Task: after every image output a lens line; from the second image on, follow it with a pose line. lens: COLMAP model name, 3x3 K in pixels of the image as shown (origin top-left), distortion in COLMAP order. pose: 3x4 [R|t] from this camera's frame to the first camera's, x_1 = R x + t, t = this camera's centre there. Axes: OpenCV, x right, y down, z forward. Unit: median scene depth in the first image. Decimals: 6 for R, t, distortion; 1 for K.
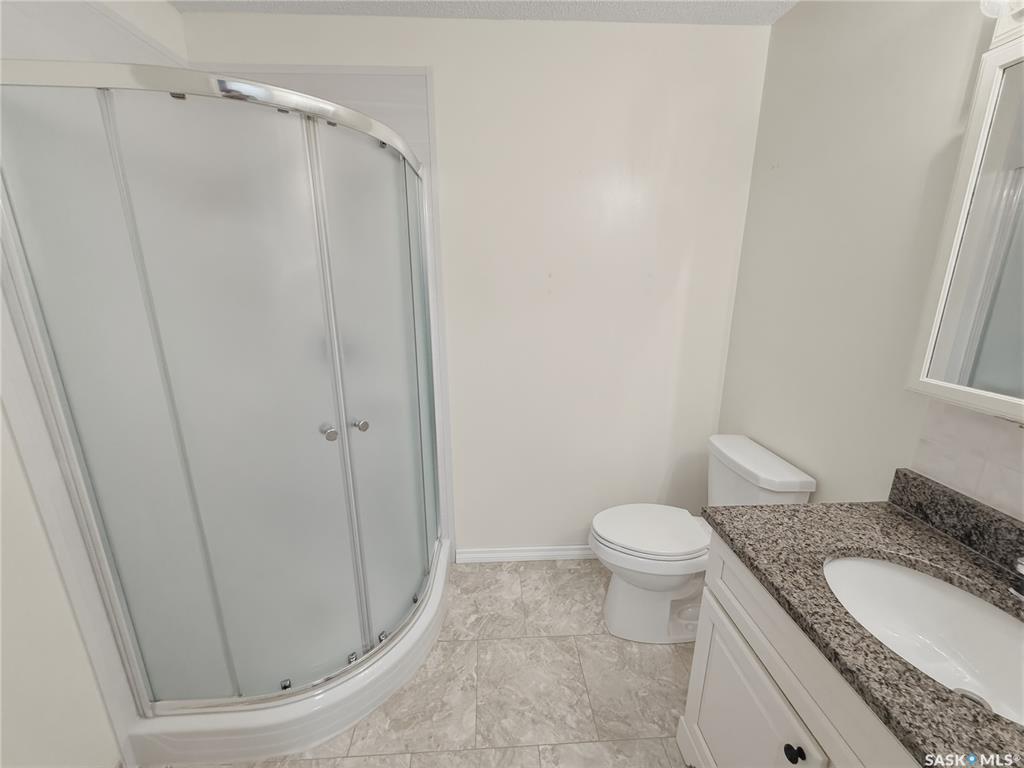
lens RADIAL K [[409.3, 0, 512.0], [0, 409.3, 384.0], [0, 0, 1]] dist [0.001435, 0.000068]
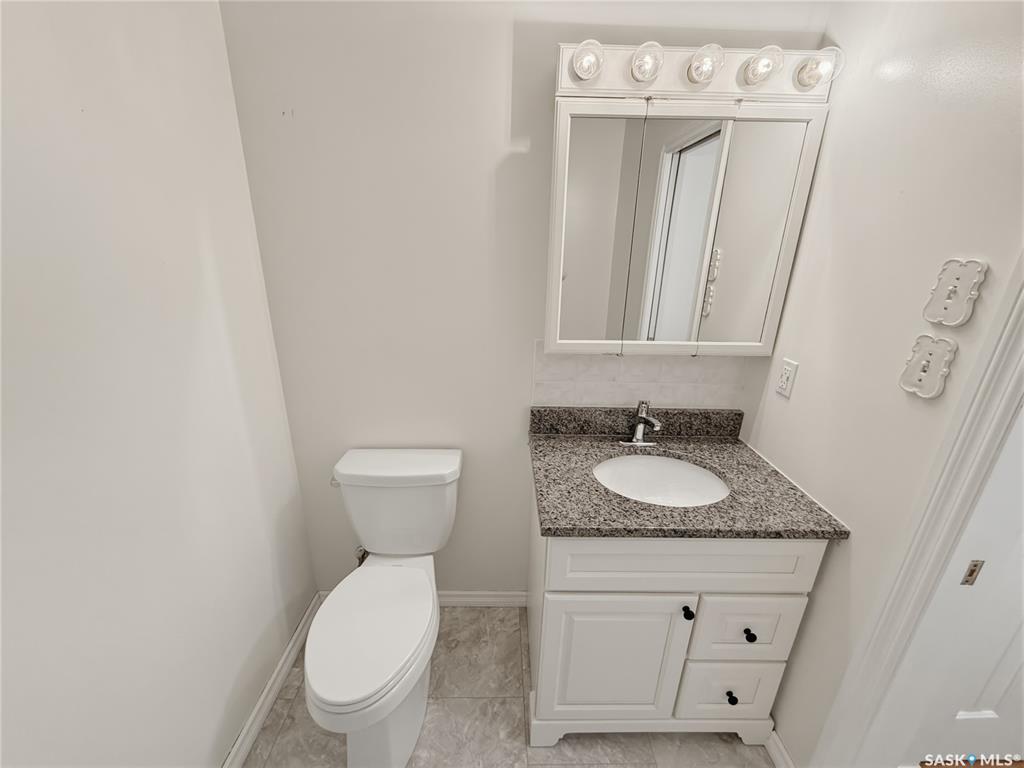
lens RADIAL K [[409.3, 0, 512.0], [0, 409.3, 384.0], [0, 0, 1]] dist [0.001435, 0.000068]
pose [[0.032068, -0.325494, 0.945000, -0.323933], [0.235009, 0.921434, 0.309402, -0.323048], [-0.971464, 0.212161, 0.106042, 0.977991]]
